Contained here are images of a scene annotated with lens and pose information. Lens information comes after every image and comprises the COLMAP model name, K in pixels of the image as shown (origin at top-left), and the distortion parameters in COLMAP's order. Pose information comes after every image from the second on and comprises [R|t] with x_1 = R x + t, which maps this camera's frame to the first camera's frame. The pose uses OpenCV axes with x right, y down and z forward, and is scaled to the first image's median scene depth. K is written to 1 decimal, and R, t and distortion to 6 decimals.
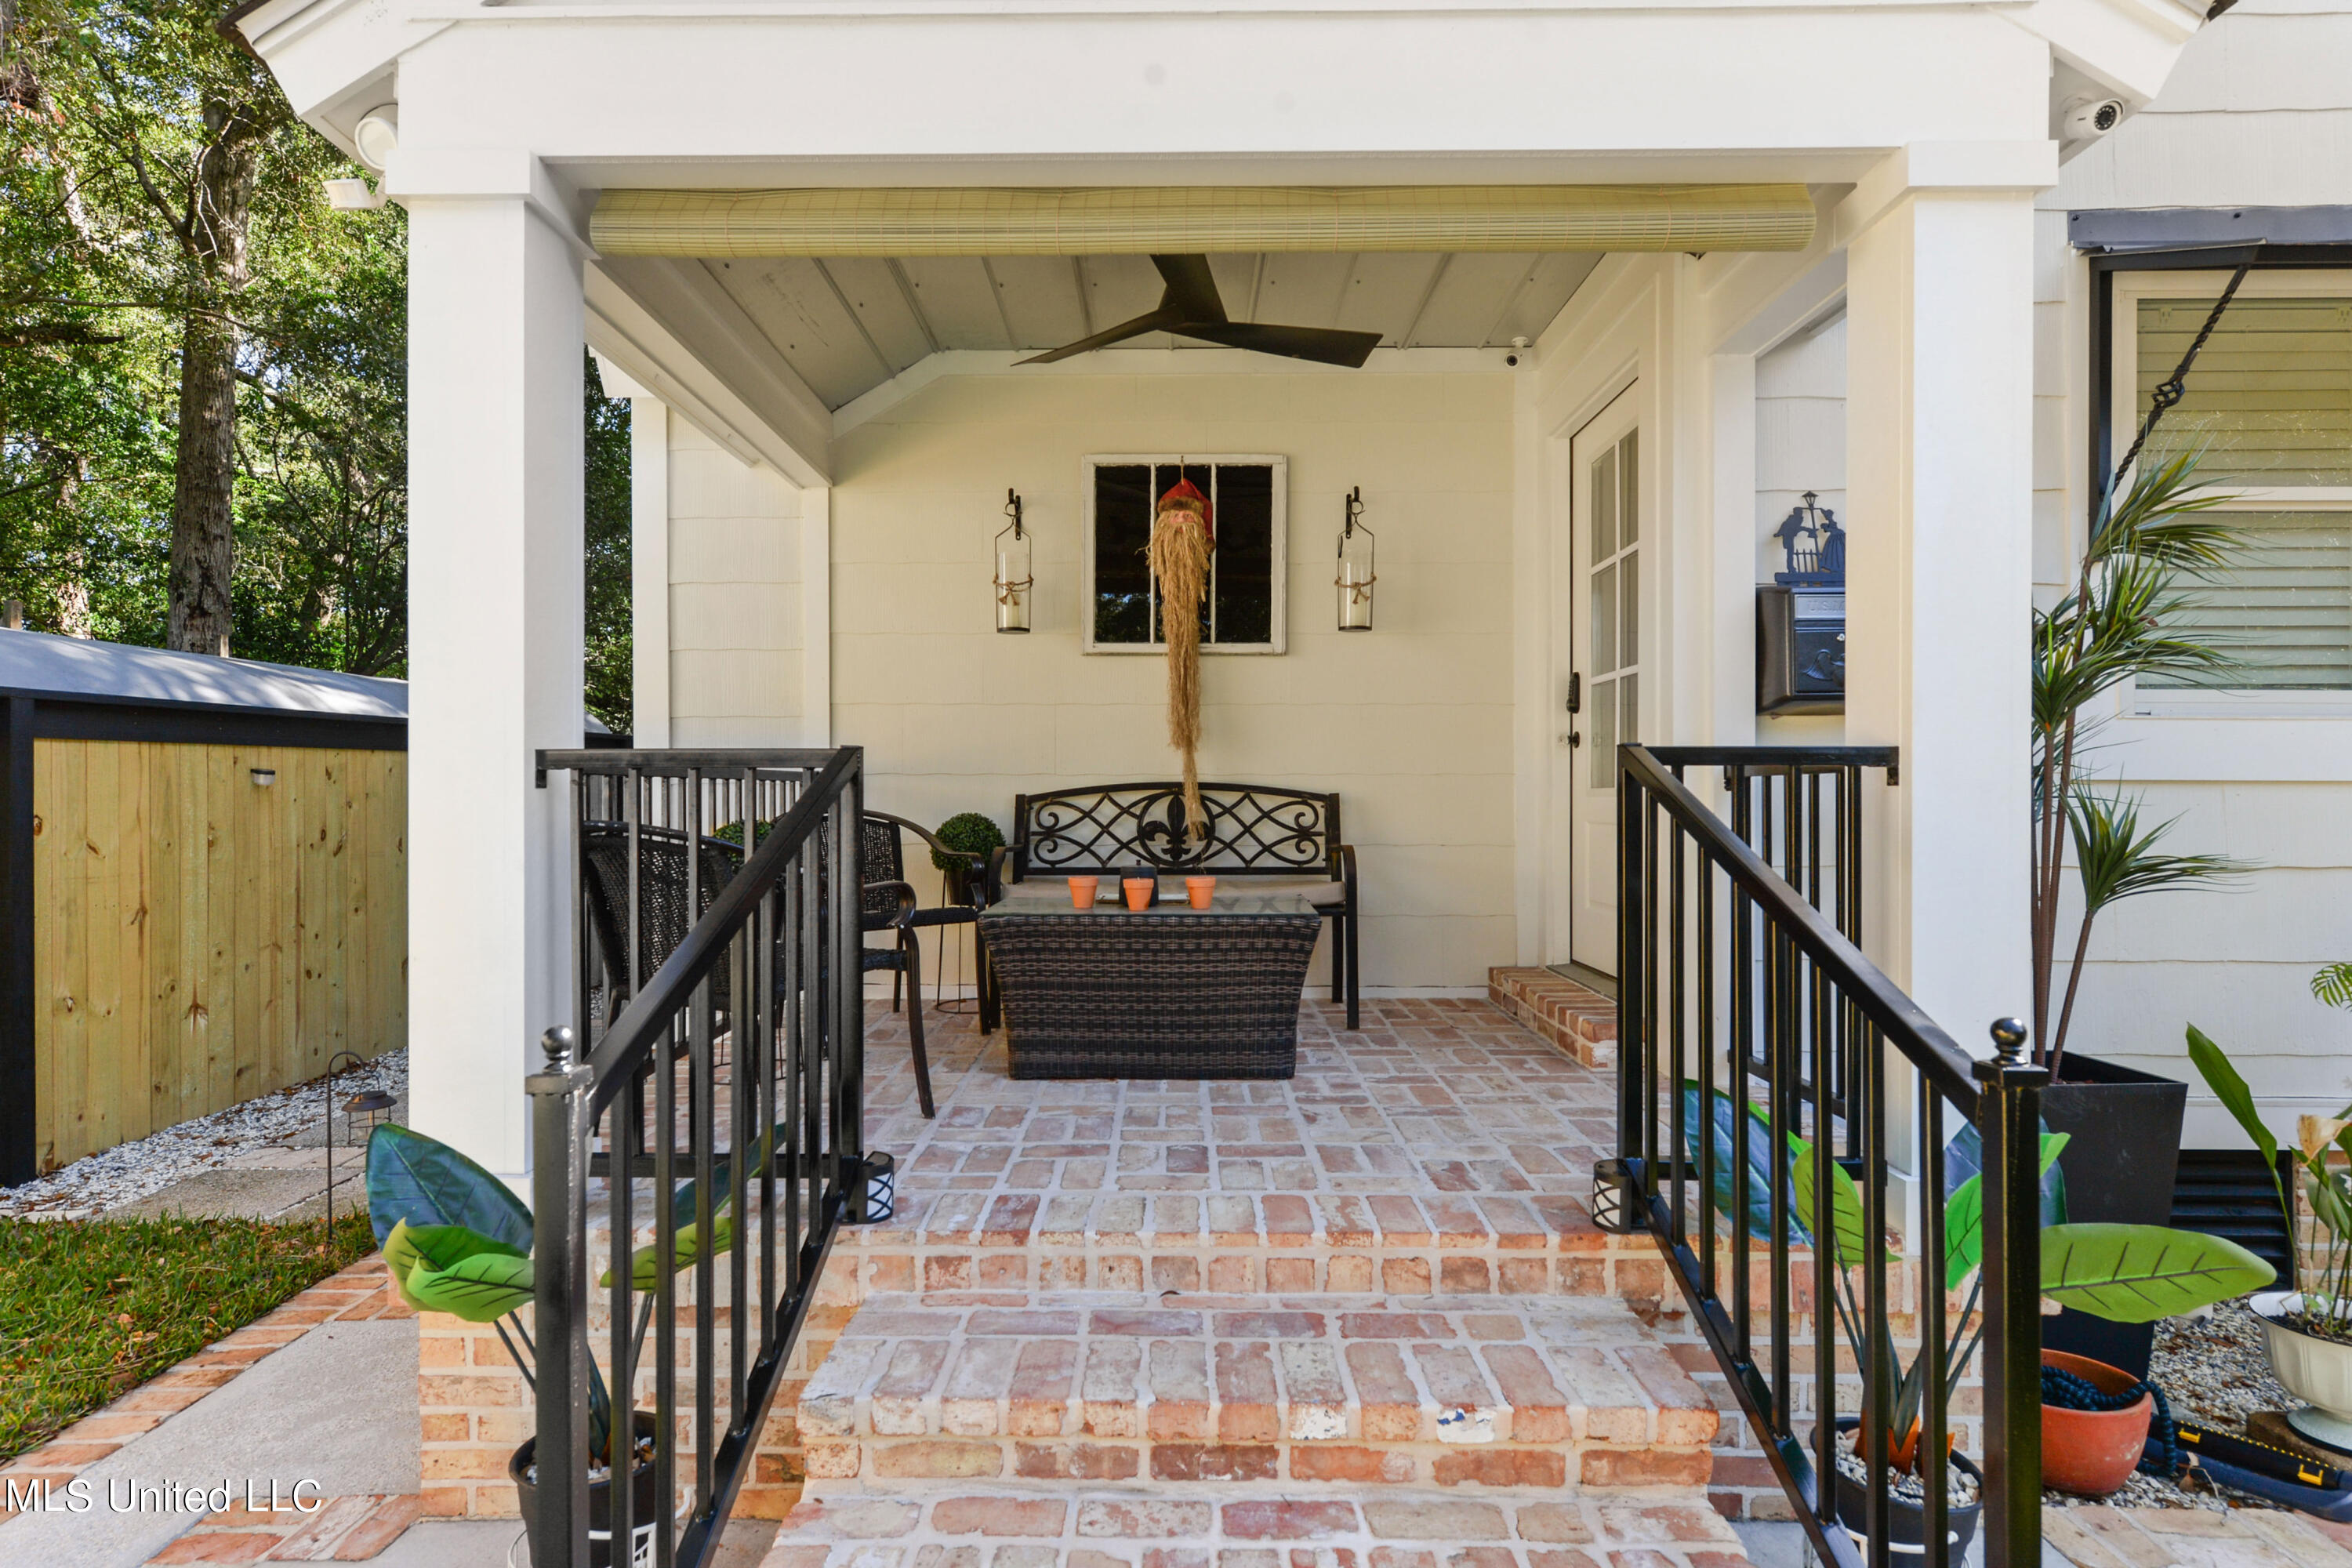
lens RADIAL K [[1112.1, 0, 1168.8], [0, 1112.1, 800.6], [0, 0, 1]] dist [0.001826, -0.000059]
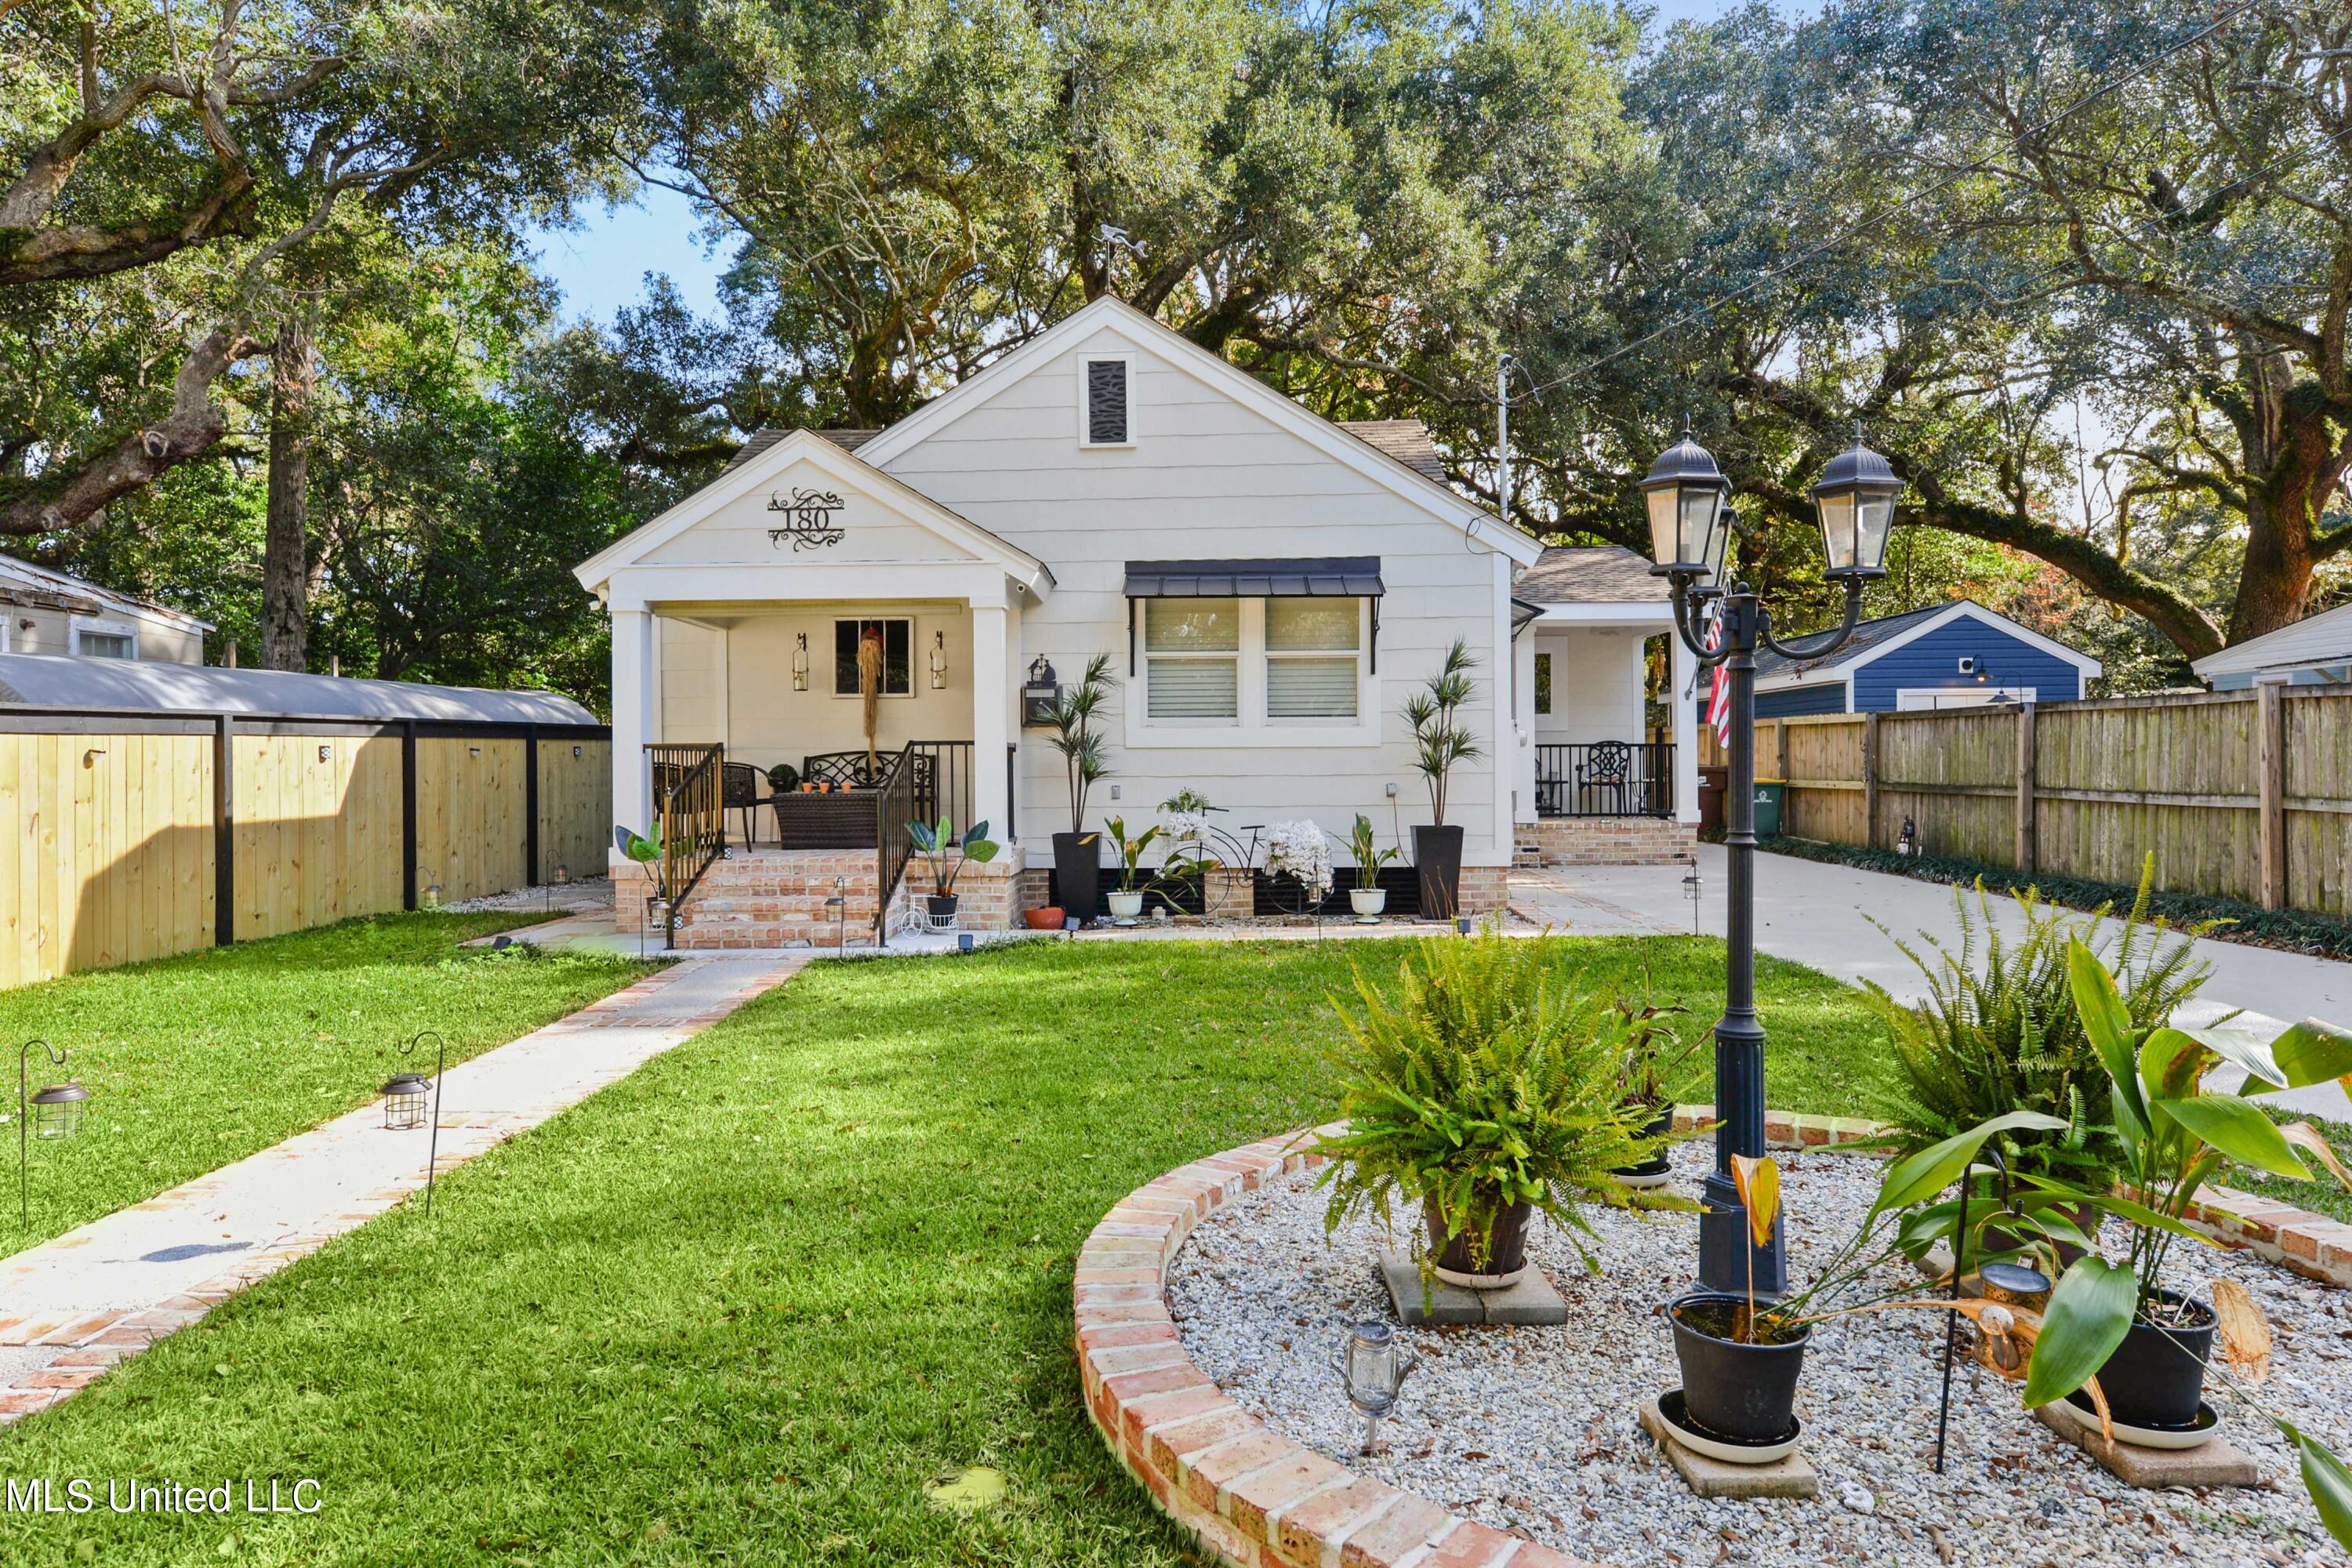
lens RADIAL K [[1342.6, 0, 1177.7], [0, 1342.6, 763.8], [0, 0, 1]] dist [-0.004741, -0.000193]
pose [[0.999899, -0.007992, -0.011750, 0.720364], [0.007900, 0.999938, -0.007874, 0.040332], [0.011812, 0.007780, 0.999900, -1.943317]]
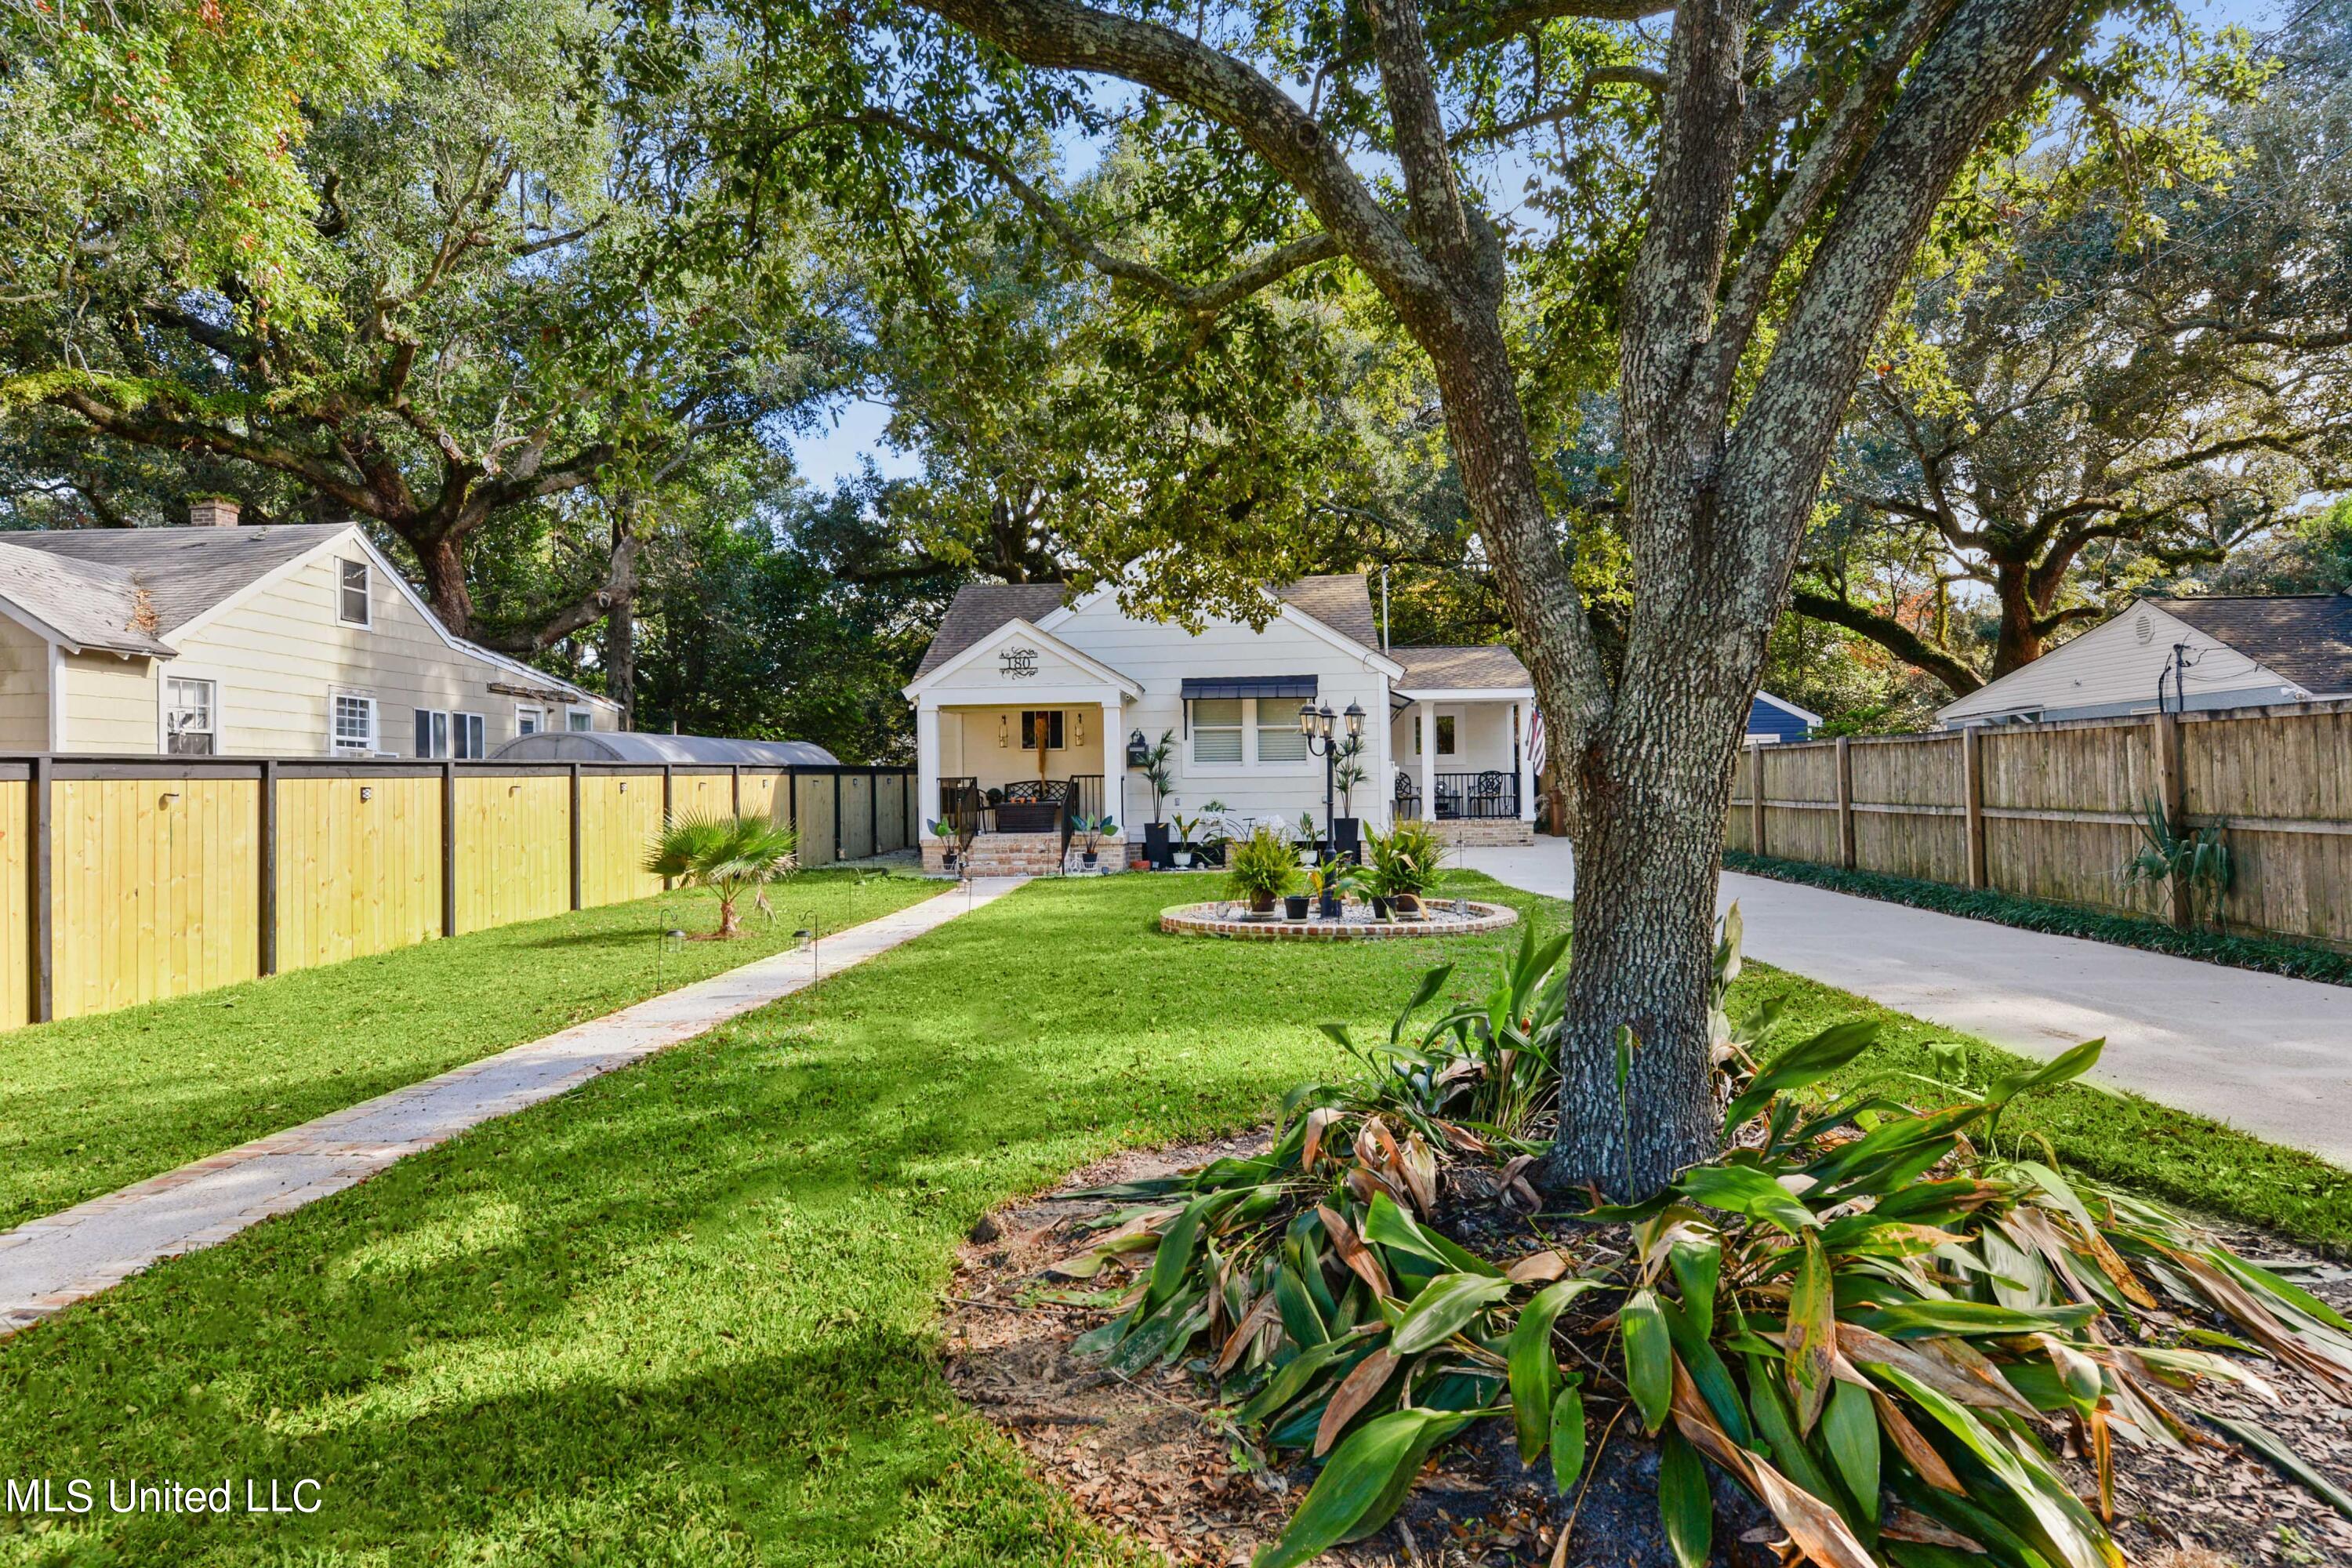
lens RADIAL K [[1342.6, 0, 1177.4], [0, 1342.6, 781.7], [0, 0, 1]] dist [-0.004741, -0.000193]
pose [[0.997661, -0.014562, -0.066782, 0.900212], [0.013600, 0.999797, -0.014836, 0.074307], [0.066984, 0.013893, 0.997657, -4.257909]]
